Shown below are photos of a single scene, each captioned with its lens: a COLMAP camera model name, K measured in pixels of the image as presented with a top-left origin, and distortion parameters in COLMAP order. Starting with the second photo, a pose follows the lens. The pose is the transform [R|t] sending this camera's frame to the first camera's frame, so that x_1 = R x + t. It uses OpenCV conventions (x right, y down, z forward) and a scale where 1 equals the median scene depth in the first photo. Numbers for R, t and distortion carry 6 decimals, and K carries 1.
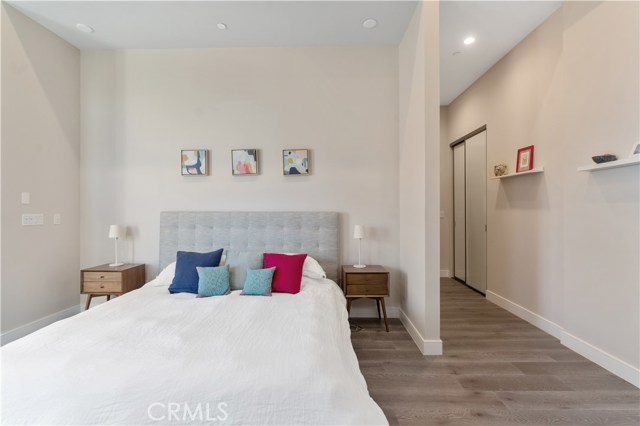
lens RADIAL K [[308.0, 0, 320.0], [0, 308.0, 213.0], [0, 0, 1]] dist [-0.001187, -0.000261]
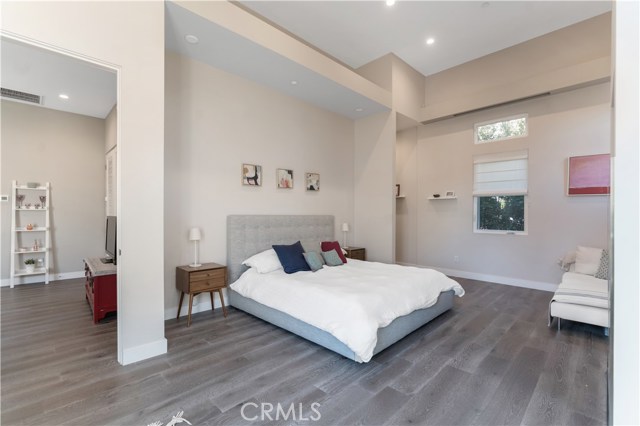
lens RADIAL K [[282.7, 0, 320.0], [0, 282.7, 213.0], [0, 0, 1]] dist [-0.003506, 0.000039]
pose [[0.696272, 0.007786, 0.717735, -1.036266], [-0.000324, 0.999944, -0.010533, -0.000496], [-0.717778, 0.007101, 0.696236, 0.019418]]
